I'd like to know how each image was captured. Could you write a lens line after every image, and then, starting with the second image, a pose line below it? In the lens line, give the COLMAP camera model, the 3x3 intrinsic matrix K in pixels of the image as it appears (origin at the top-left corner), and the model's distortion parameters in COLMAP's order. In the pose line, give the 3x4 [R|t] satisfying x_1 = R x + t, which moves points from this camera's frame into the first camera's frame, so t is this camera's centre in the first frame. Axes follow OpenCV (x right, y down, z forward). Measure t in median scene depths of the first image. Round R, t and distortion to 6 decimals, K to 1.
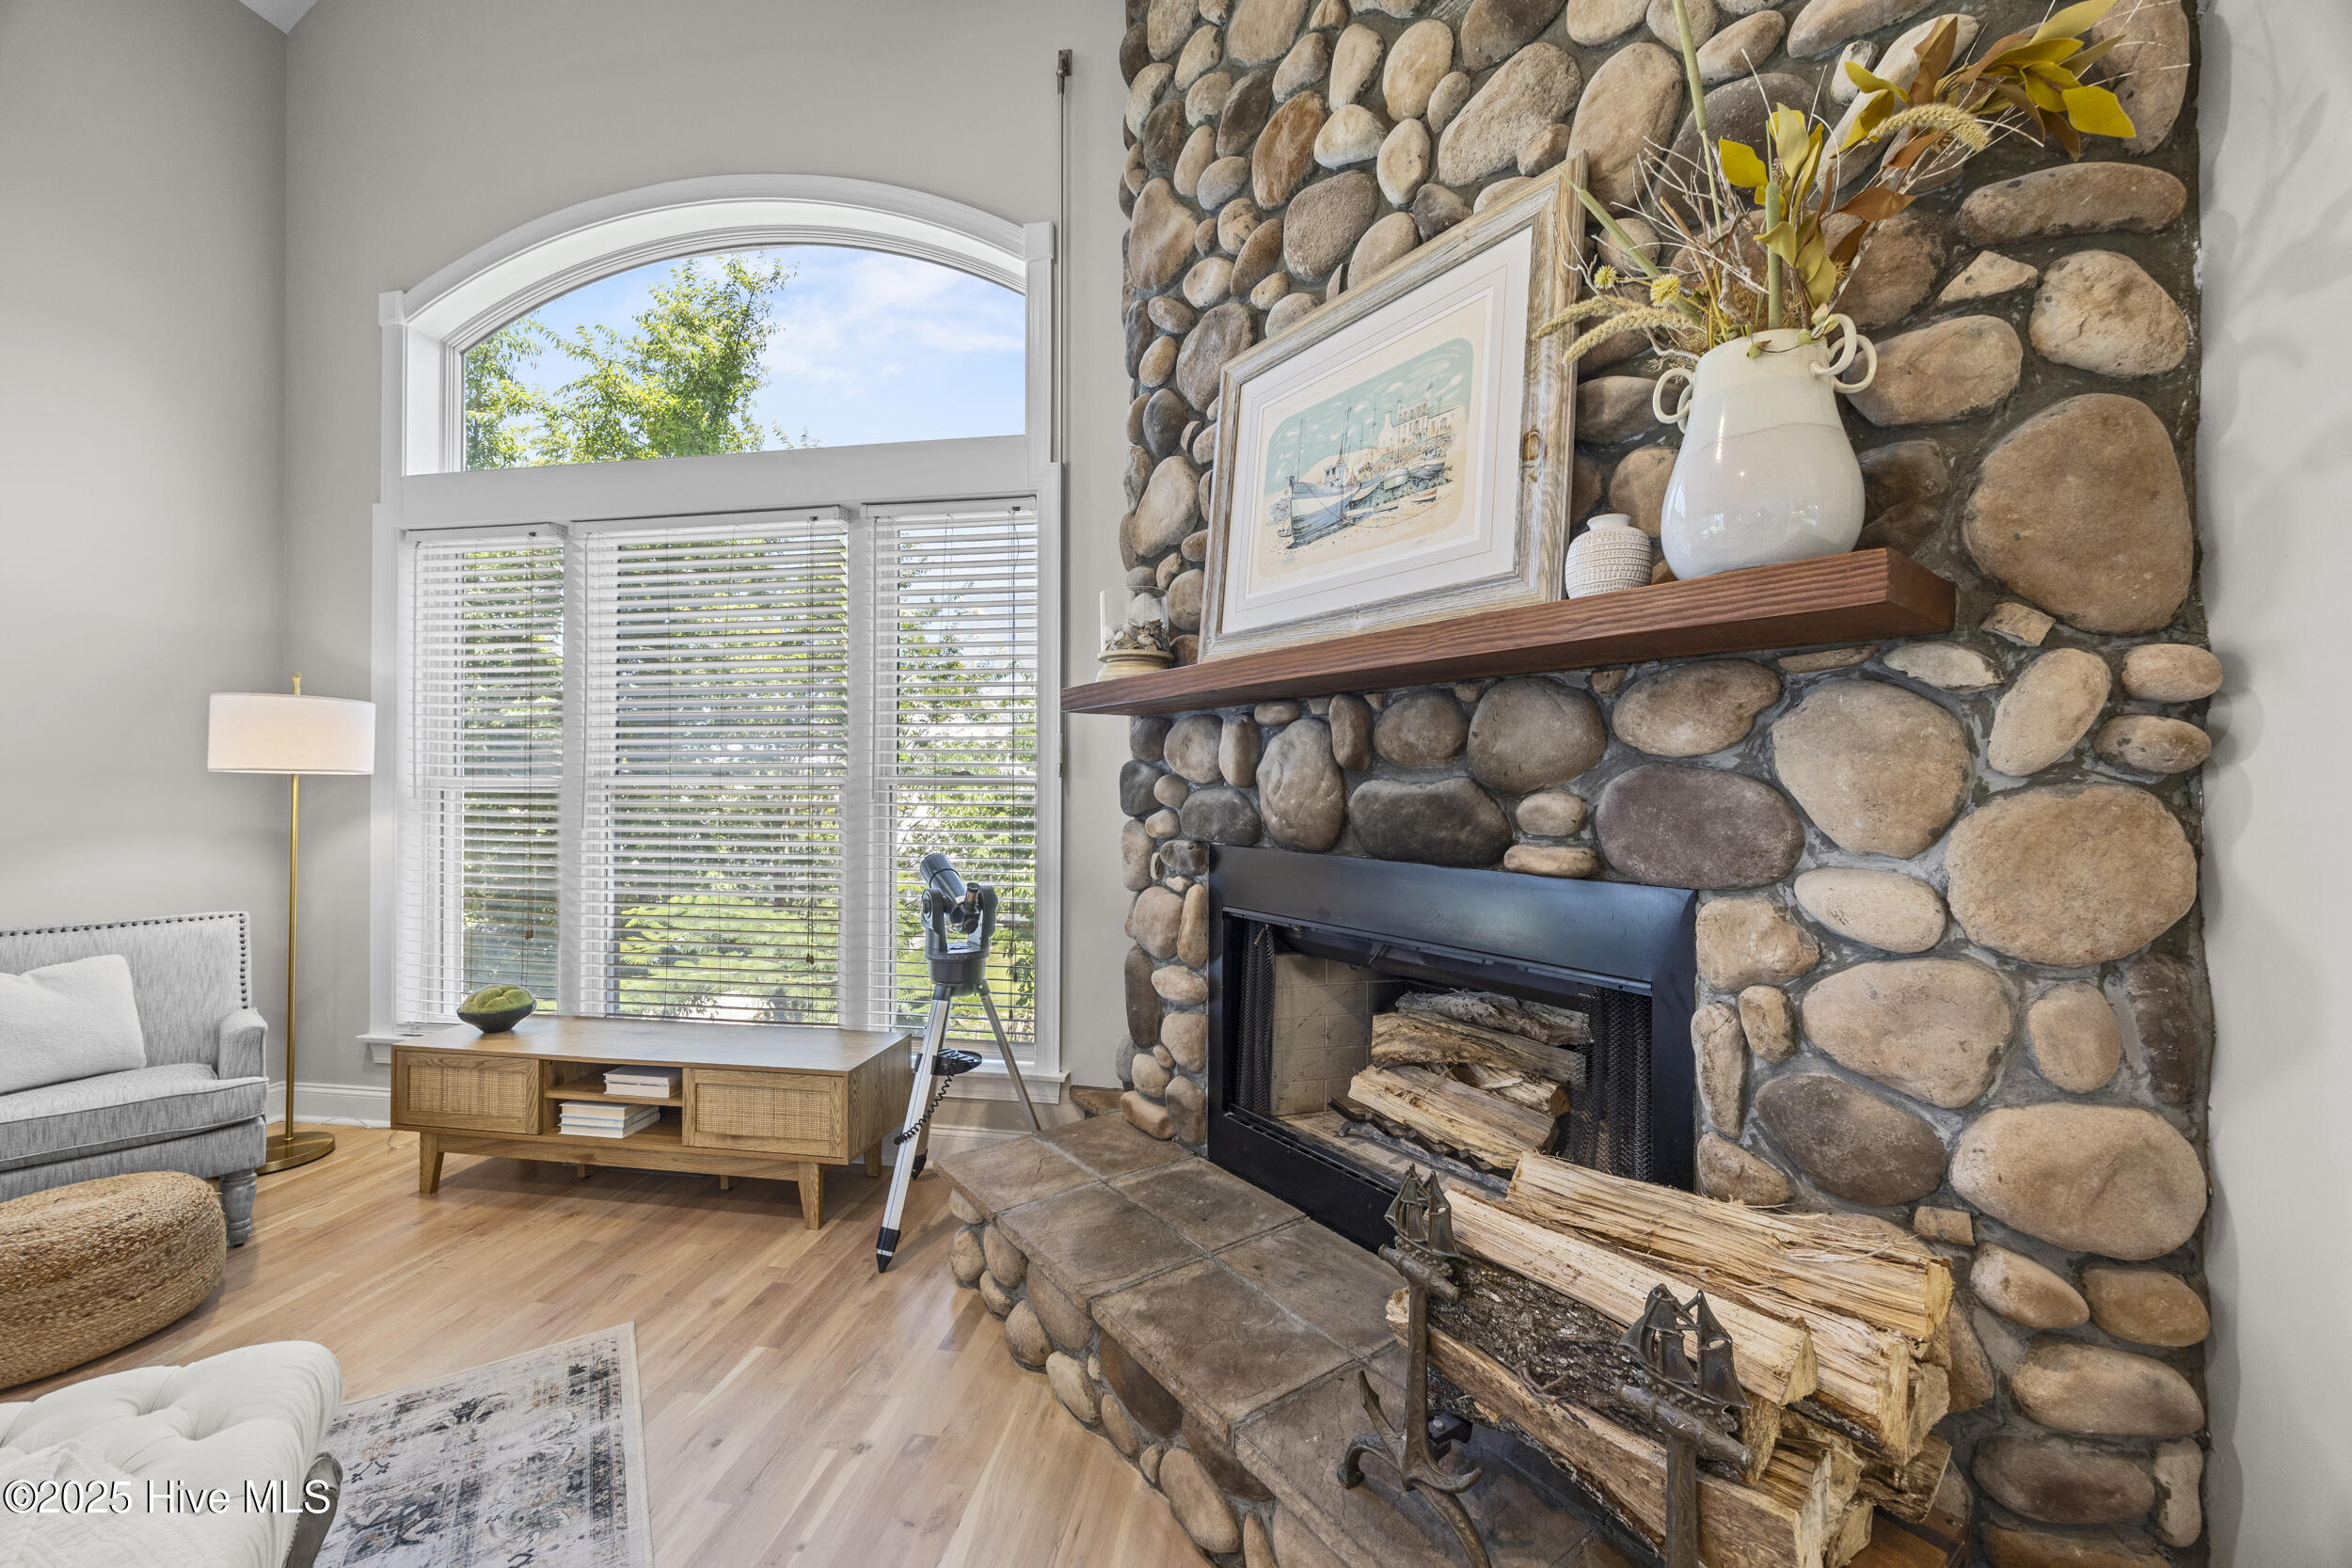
lens RADIAL K [[894.5, 0, 1173.7], [0, 894.5, 778.5], [0, 0, 1]] dist [0.003600, -0.001182]
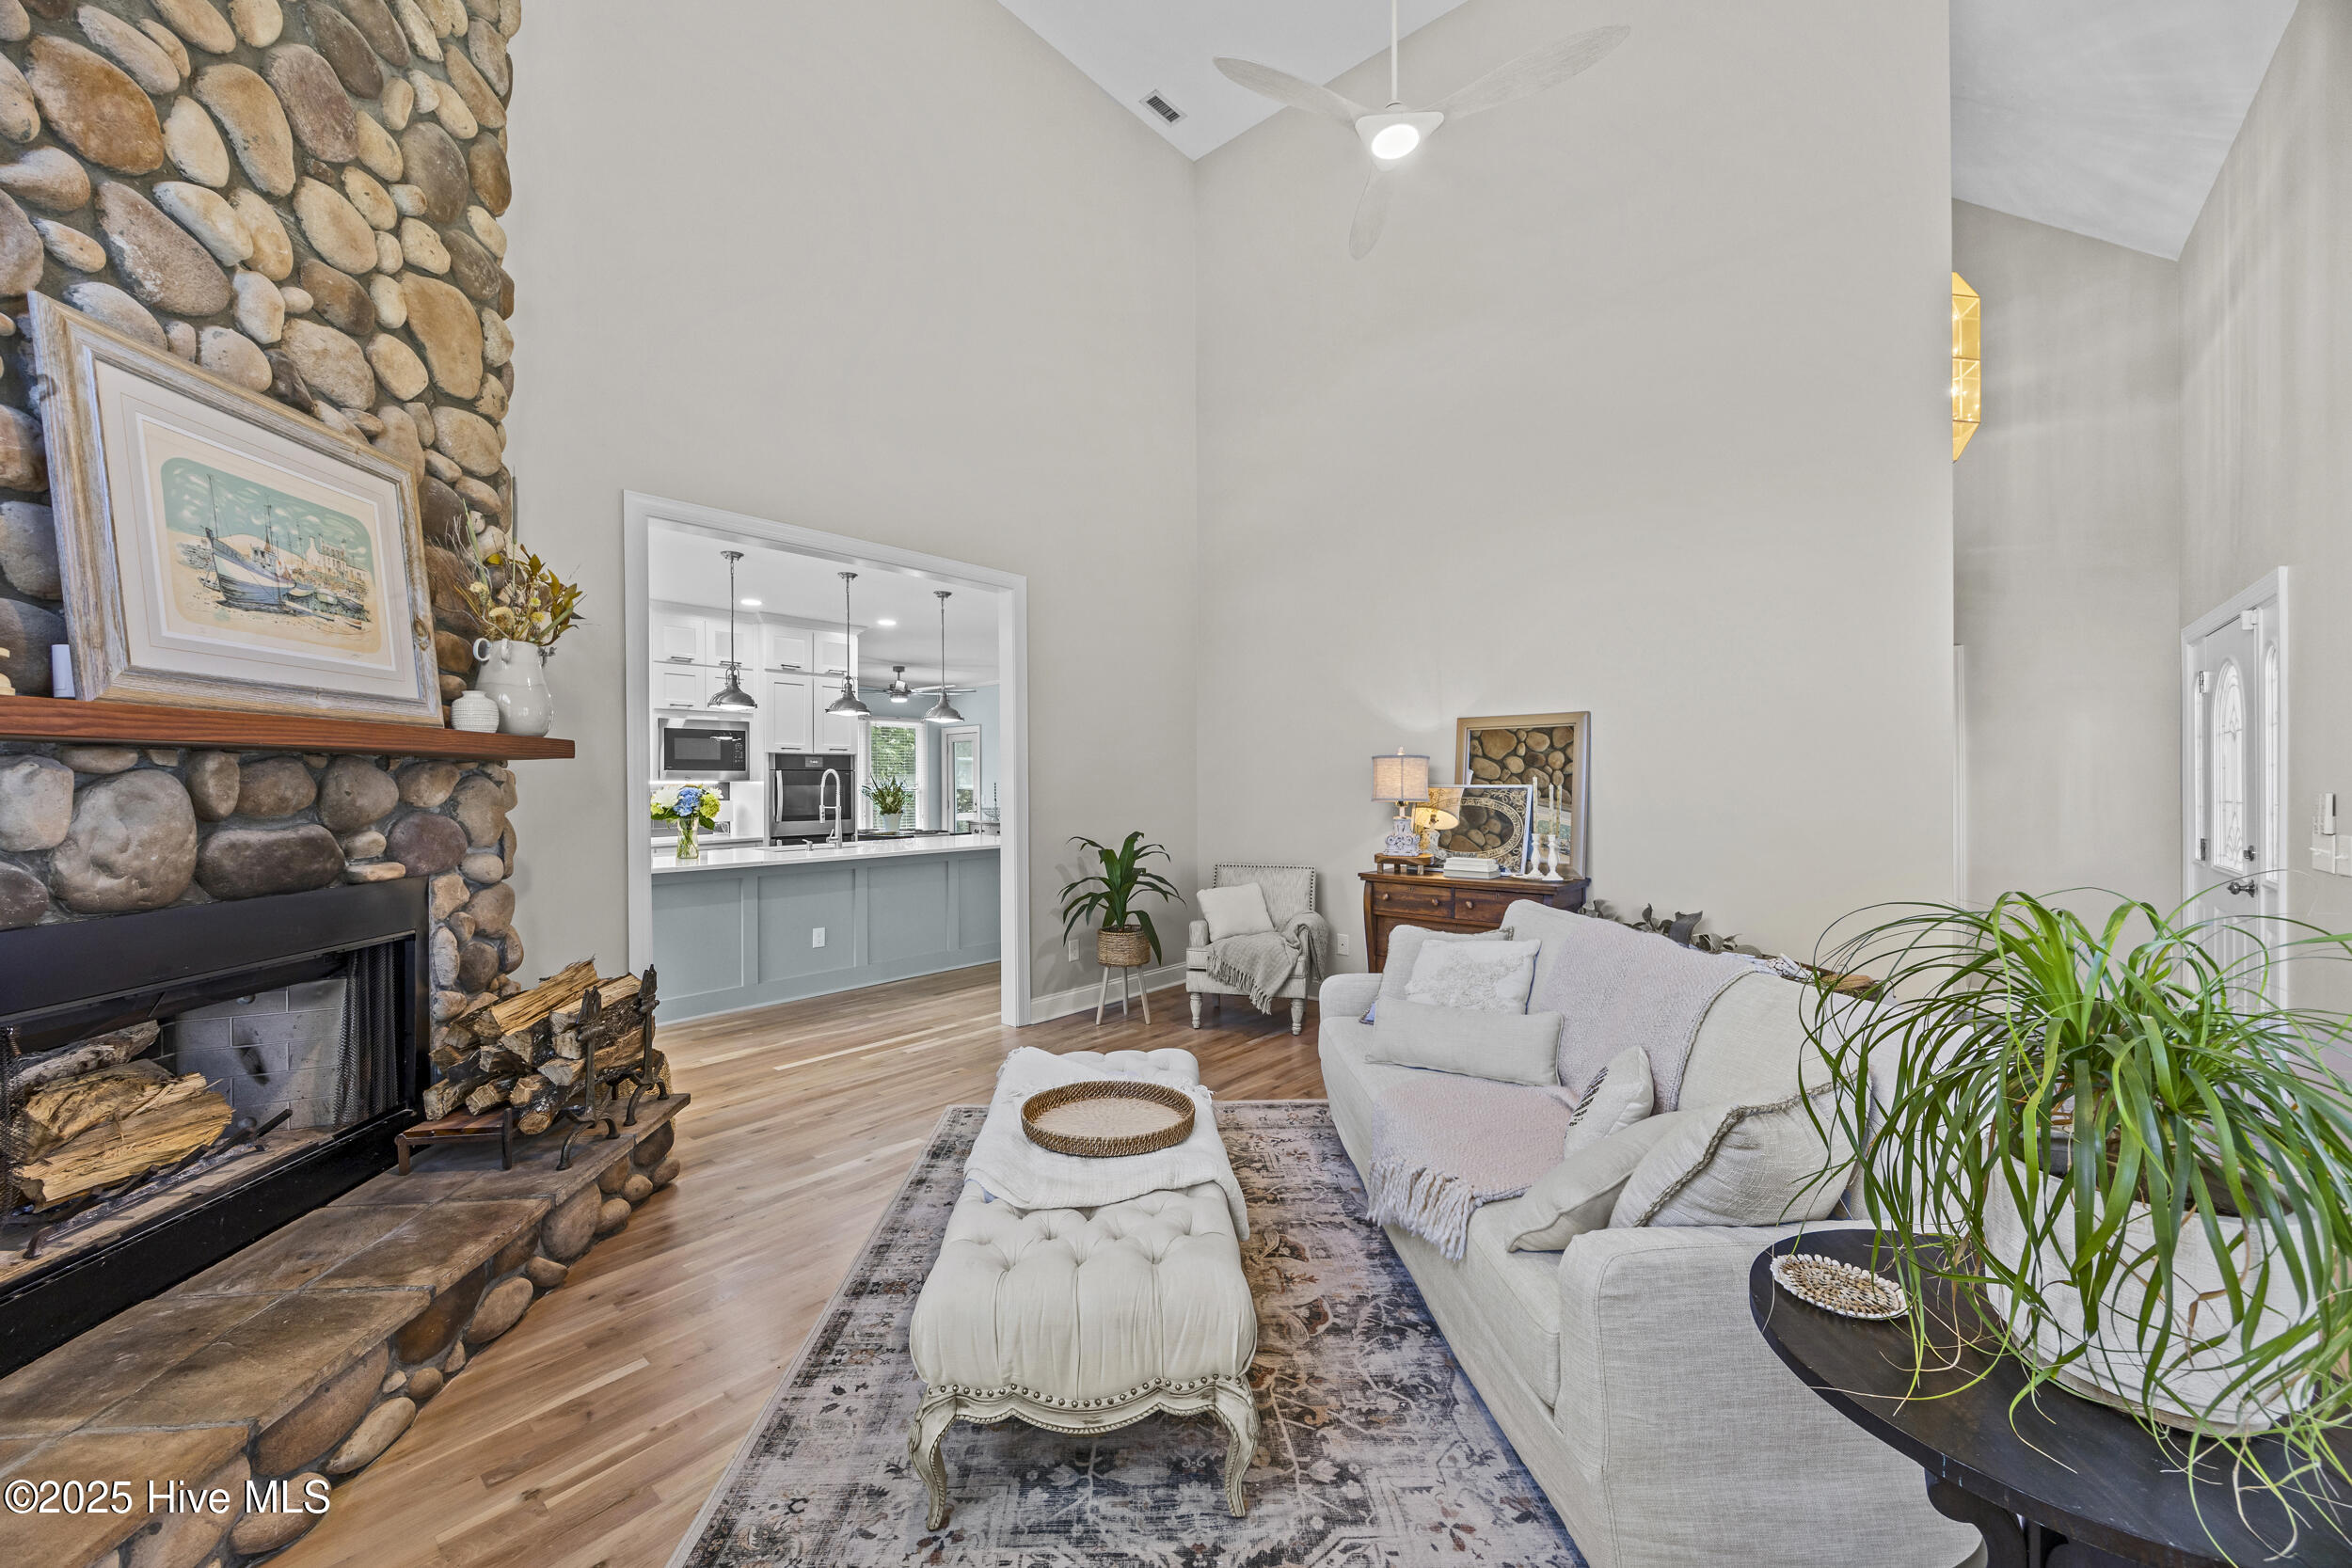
lens RADIAL K [[894.5, 0, 1180.1], [0, 894.5, 783.5], [0, 0, 1]] dist [0.003600, -0.001182]
pose [[-0.855422, 0.003476, 0.517921, -1.450786], [0.002341, 0.999993, -0.002844, -0.053696], [-0.517927, -0.001220, -0.855424, 1.431994]]
